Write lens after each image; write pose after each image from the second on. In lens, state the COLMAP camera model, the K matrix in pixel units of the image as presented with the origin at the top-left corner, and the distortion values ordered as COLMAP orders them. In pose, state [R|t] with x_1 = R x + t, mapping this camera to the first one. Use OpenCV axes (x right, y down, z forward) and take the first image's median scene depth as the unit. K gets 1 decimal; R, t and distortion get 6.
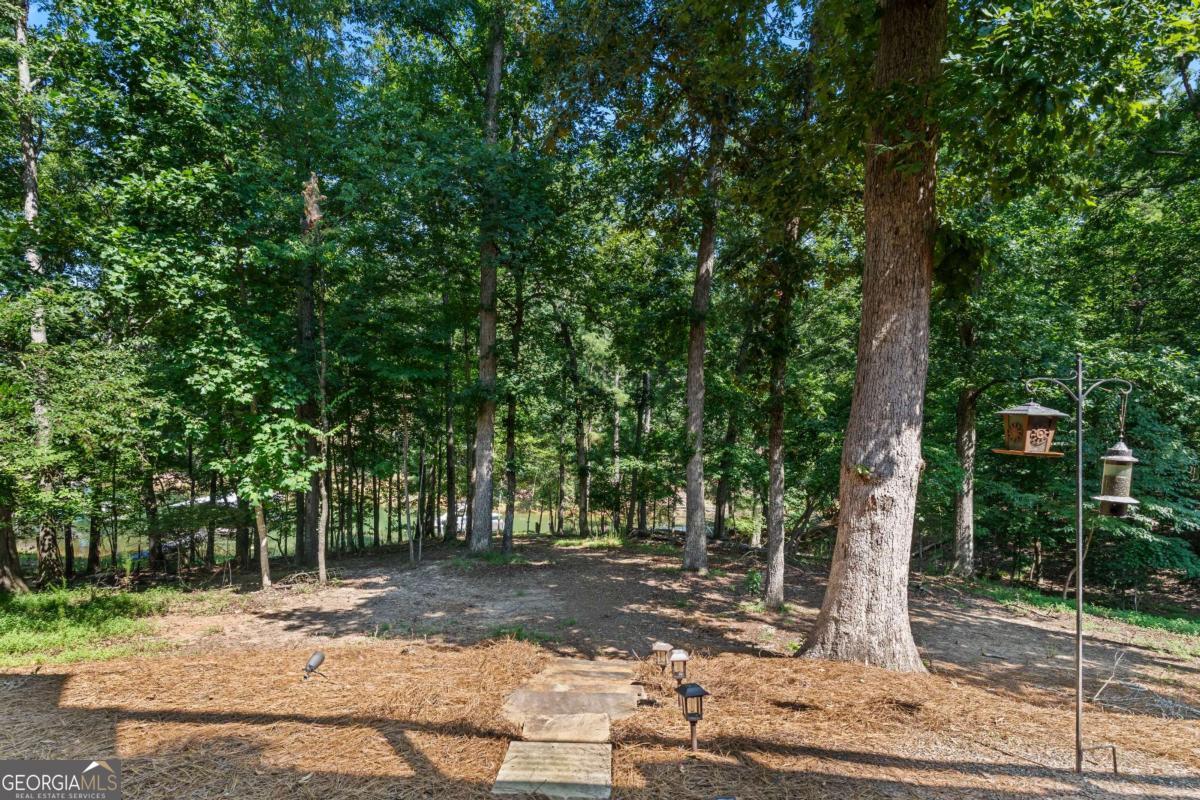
lens RADIAL K [[576.2, 0, 600.0], [0, 576.2, 400.0], [0, 0, 1]] dist [-0.000285, 0.000254]
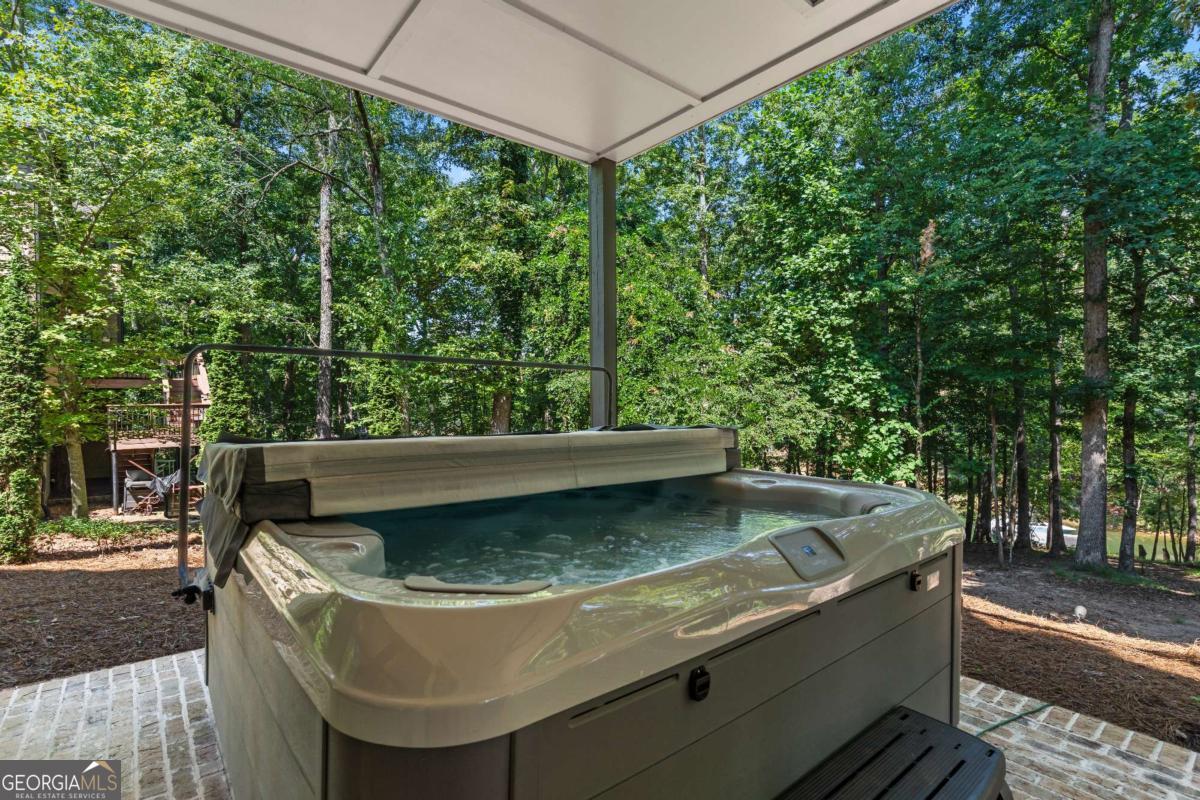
lens RADIAL K [[562.7, 0, 597.2], [0, 562.7, 379.2], [0, 0, 1]] dist [0.002200, 0.000213]
pose [[0.668731, -0.062590, -0.740865, -0.091766], [0.040774, 0.998038, -0.047513, -0.026695], [0.742385, 0.001566, 0.669971, -0.278814]]
